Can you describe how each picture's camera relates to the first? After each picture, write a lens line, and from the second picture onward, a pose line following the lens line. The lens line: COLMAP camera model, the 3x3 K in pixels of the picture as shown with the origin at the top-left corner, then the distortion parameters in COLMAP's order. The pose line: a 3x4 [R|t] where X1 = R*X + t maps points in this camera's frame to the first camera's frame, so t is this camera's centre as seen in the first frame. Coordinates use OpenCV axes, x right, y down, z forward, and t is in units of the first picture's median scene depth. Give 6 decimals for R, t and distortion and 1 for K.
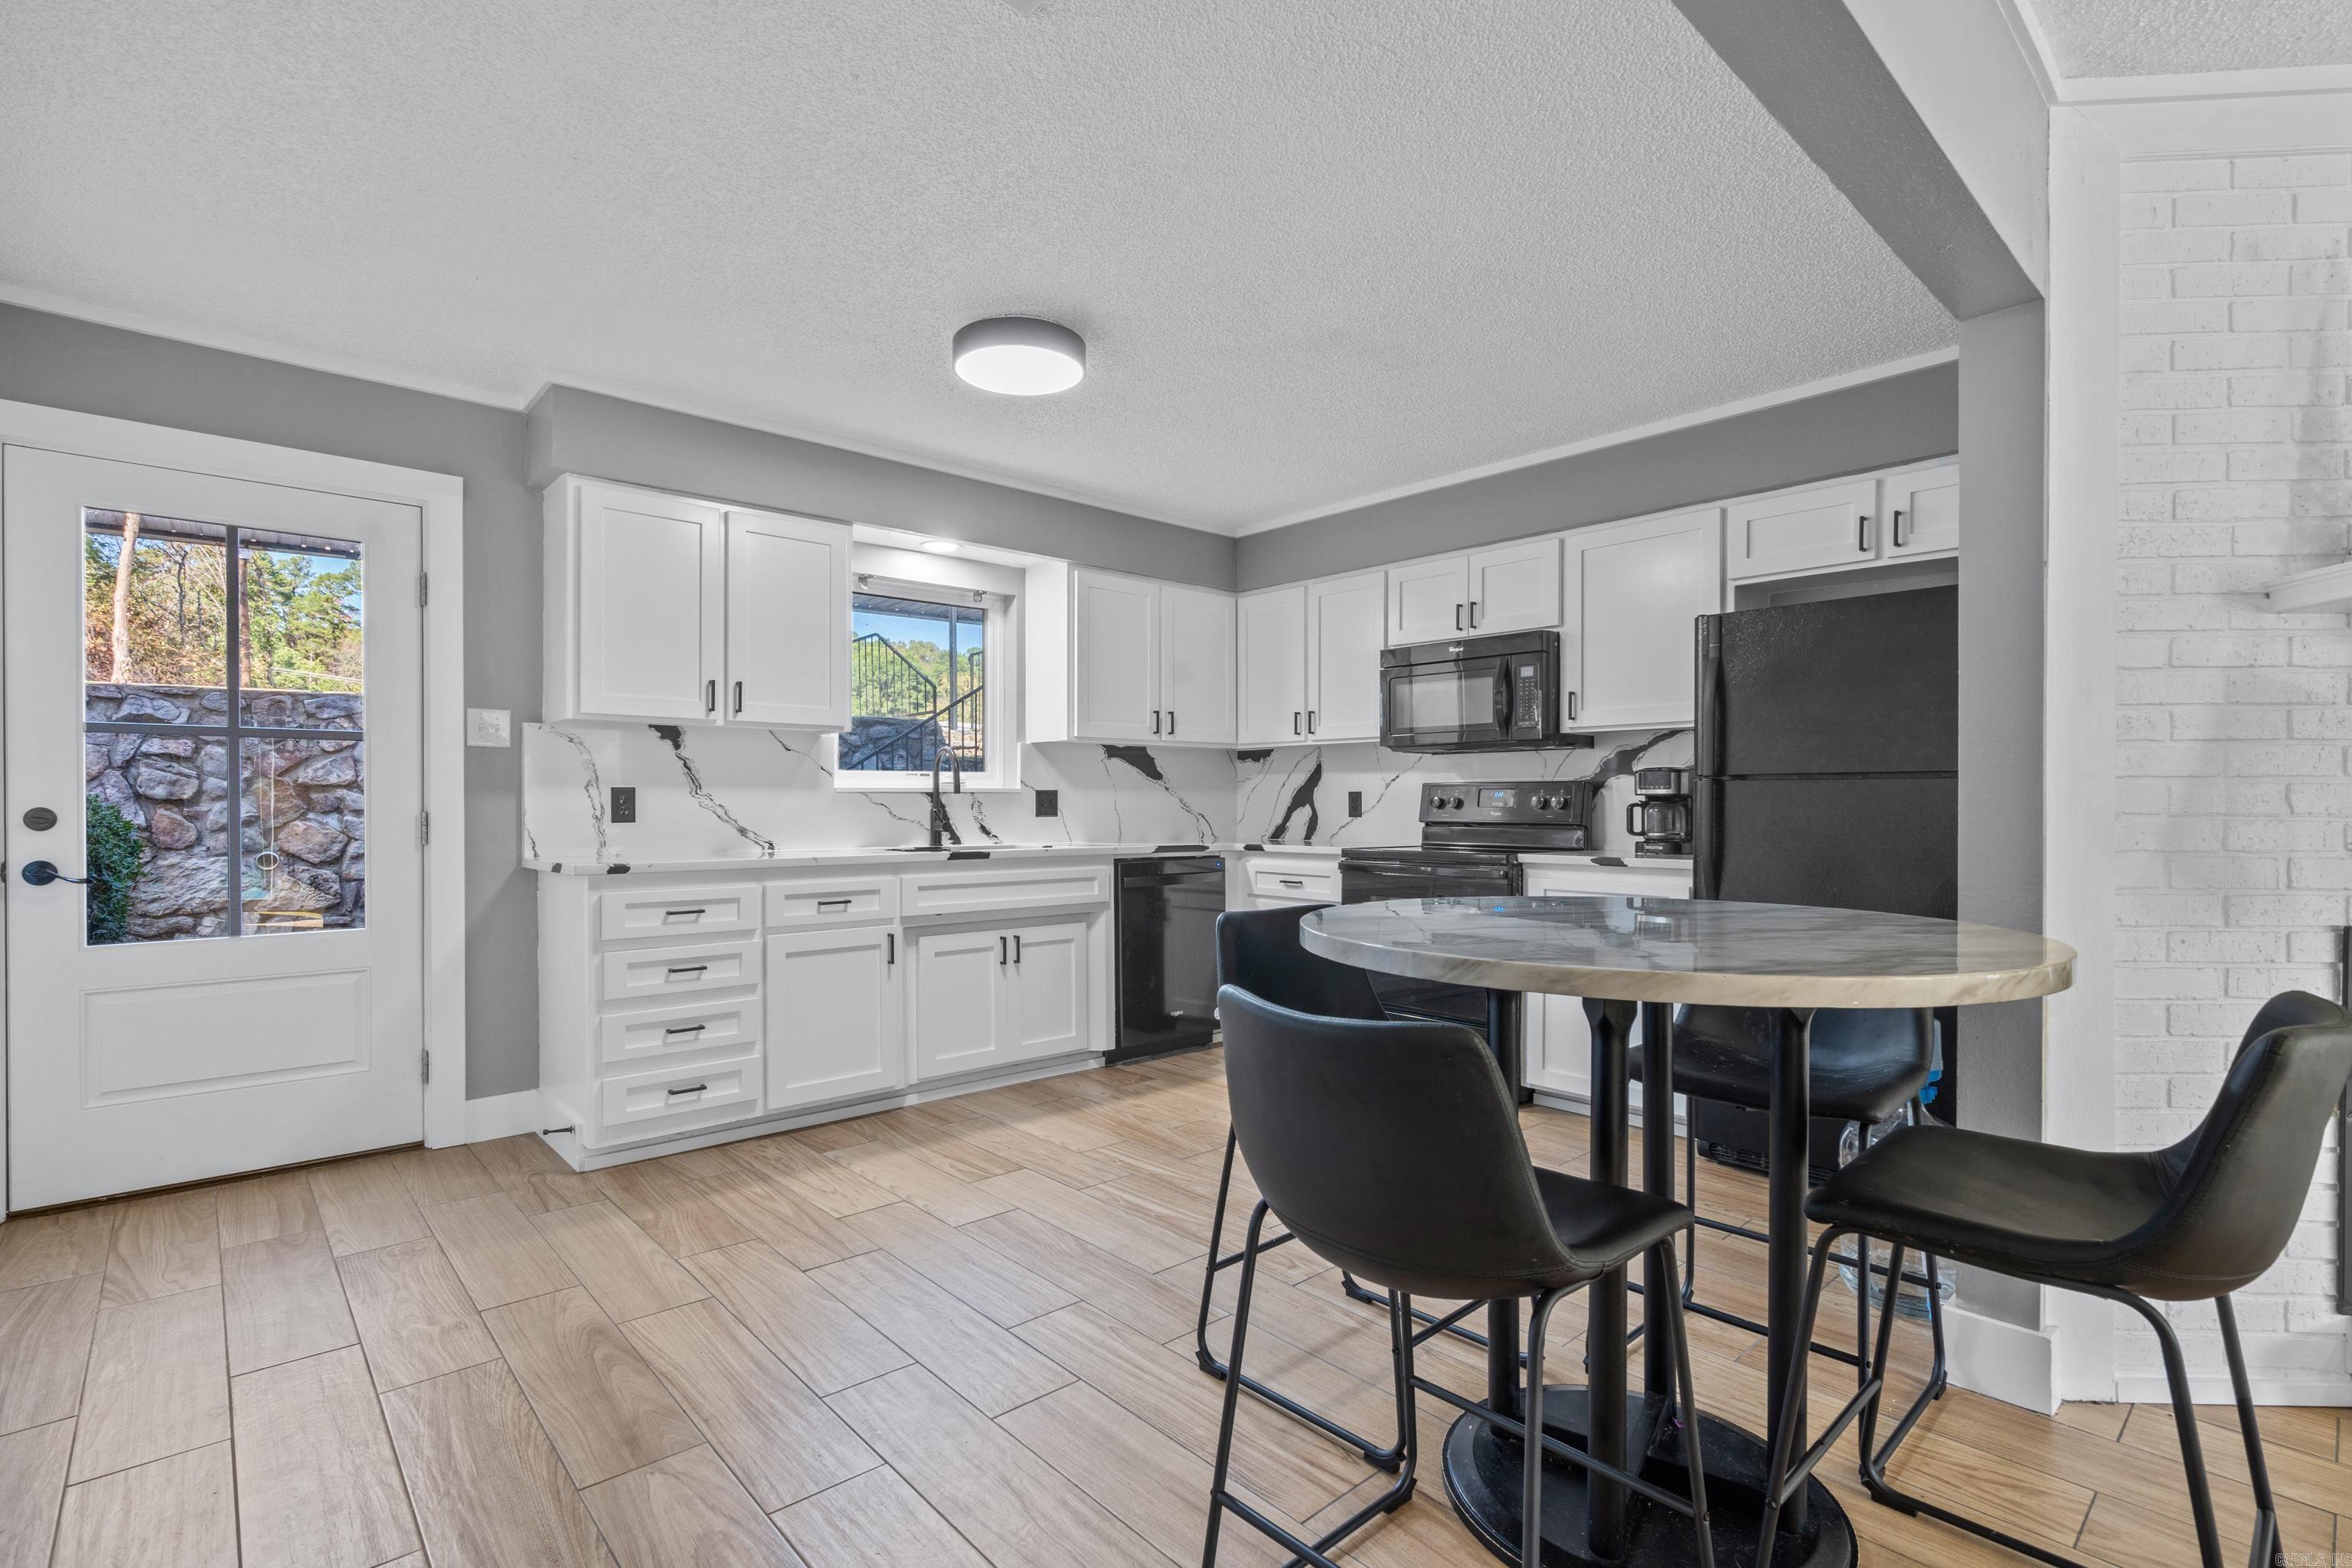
lens RADIAL K [[1081.5, 0, 1161.2], [0, 1081.5, 802.3], [0, 0, 1]] dist [-0.000888, 0.001198]
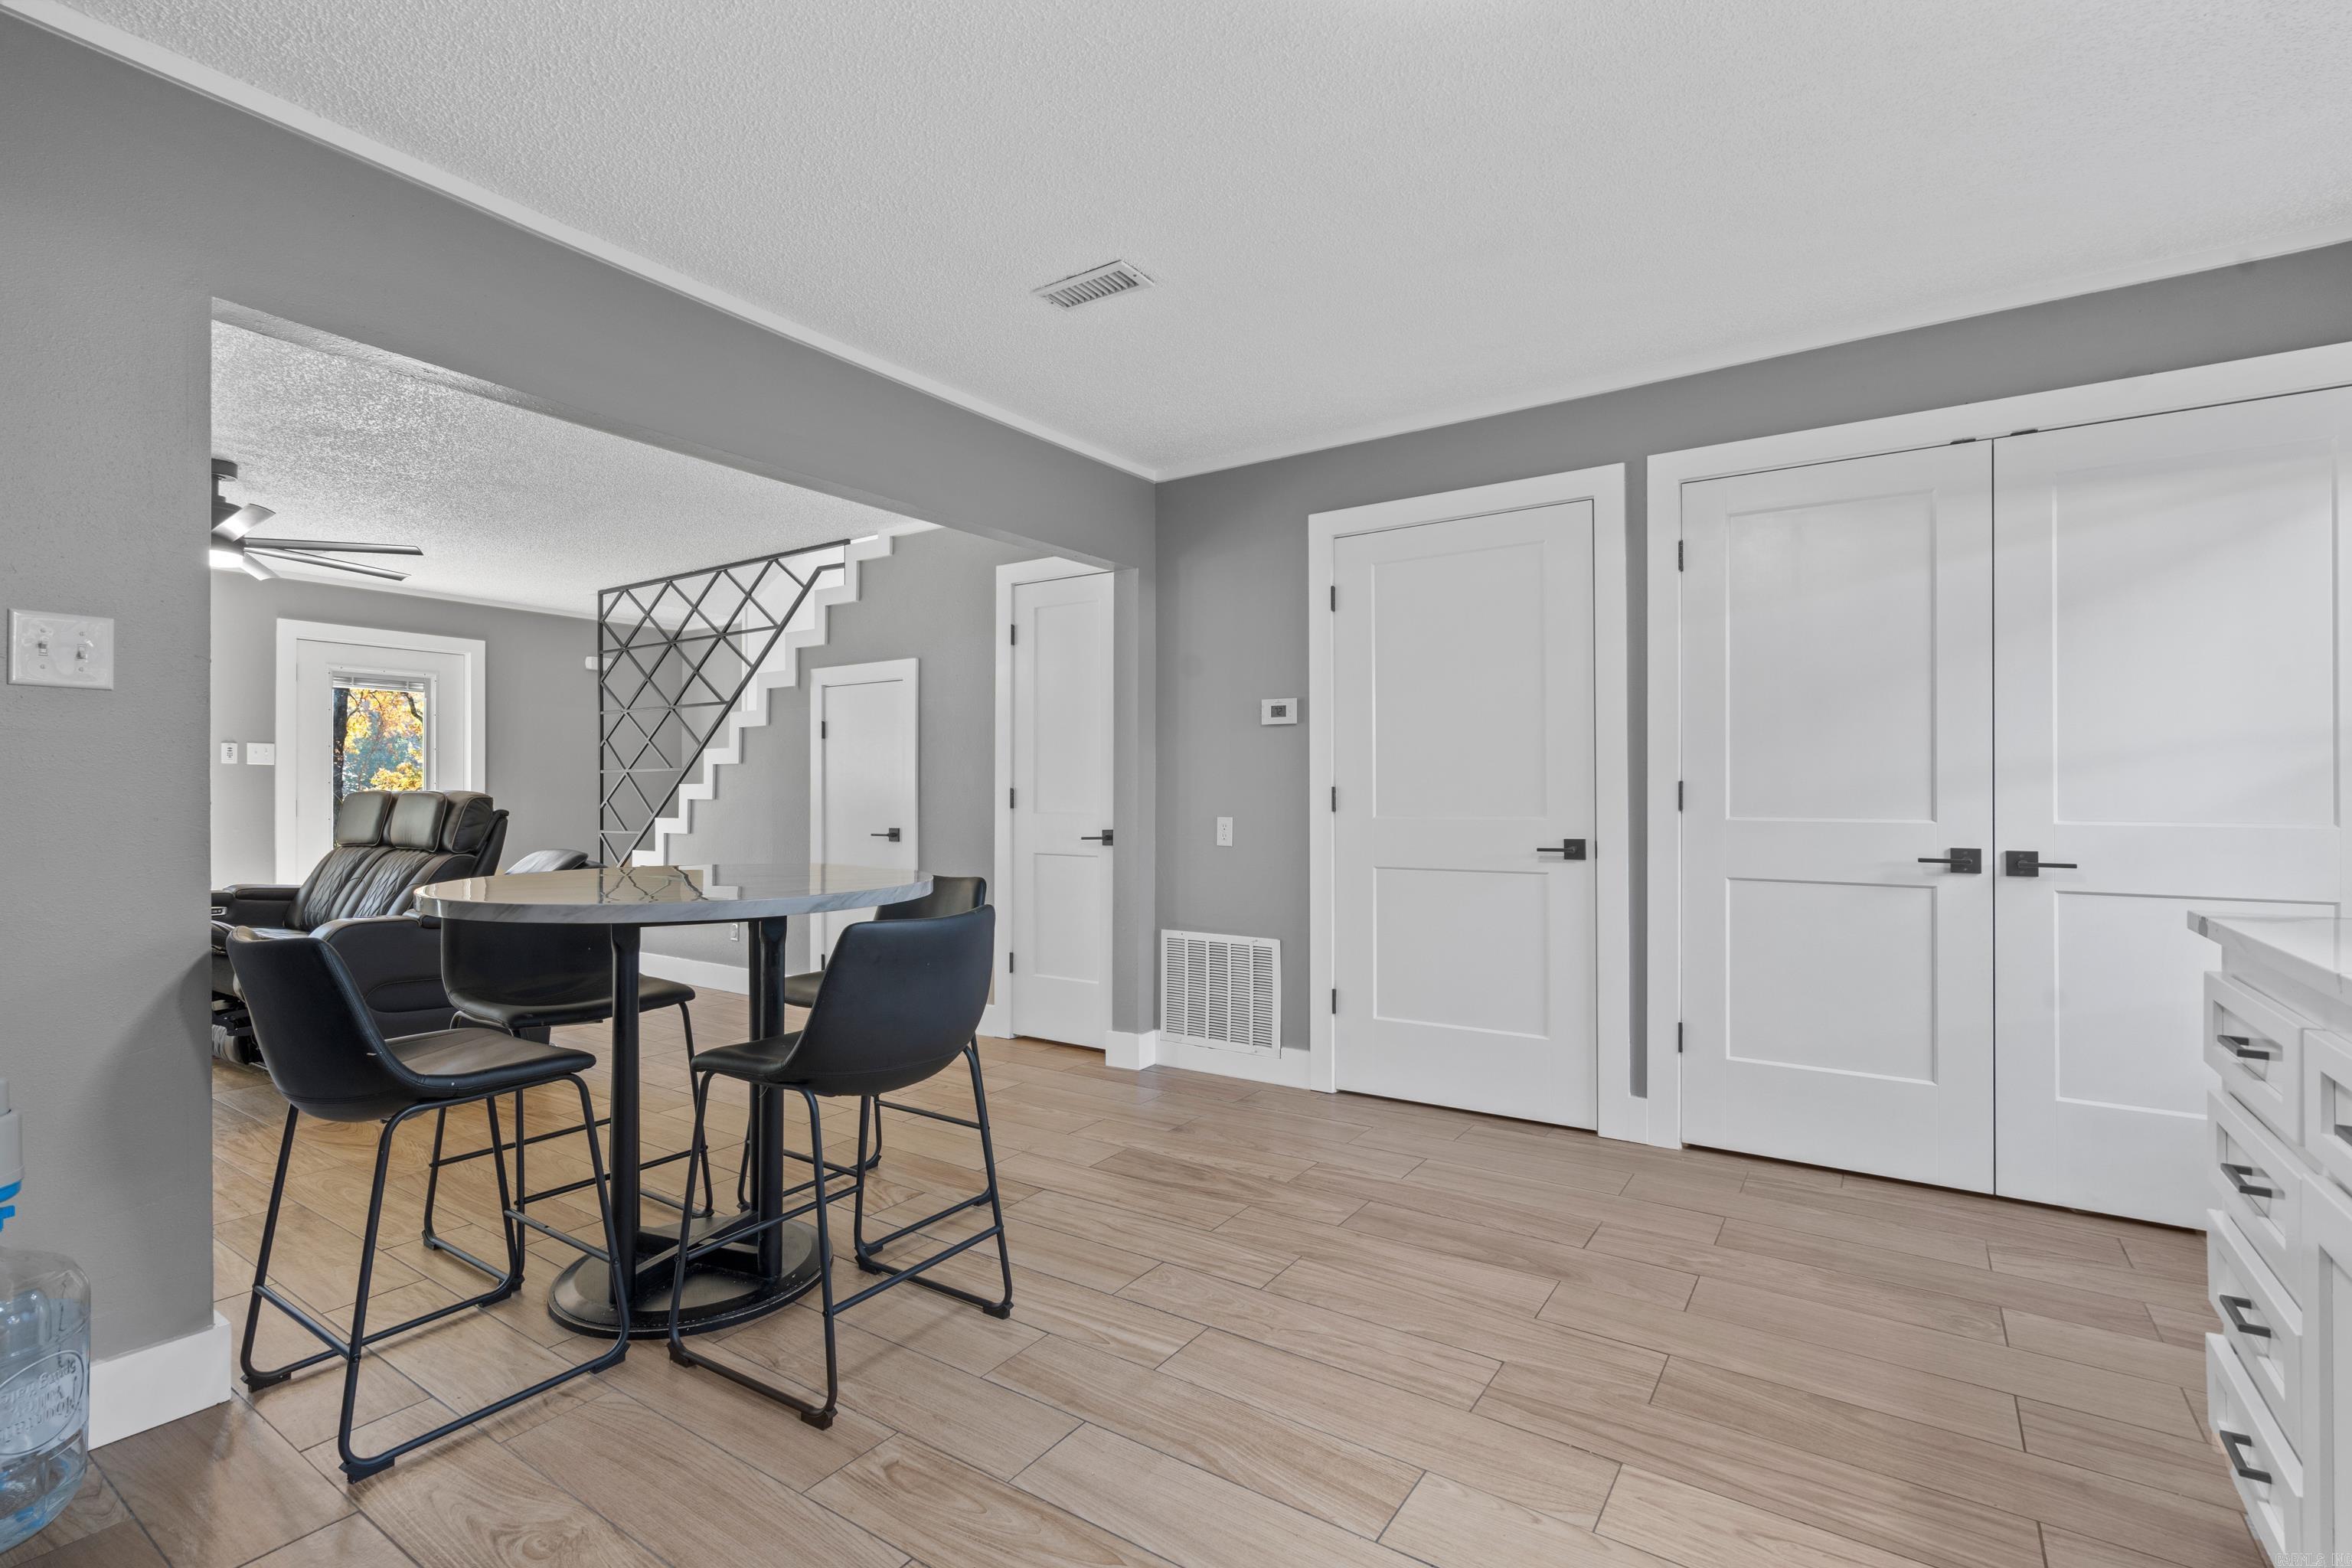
lens RADIAL K [[1081.5, 0, 1175.2], [0, 1081.5, 787.2], [0, 0, 1]] dist [-0.000888, 0.001198]
pose [[-0.968547, 0.000199, -0.248831, 0.115788], [-0.000357, 0.999998, 0.002190, -0.007613], [0.248831, 0.002210, -0.968544, 1.696947]]
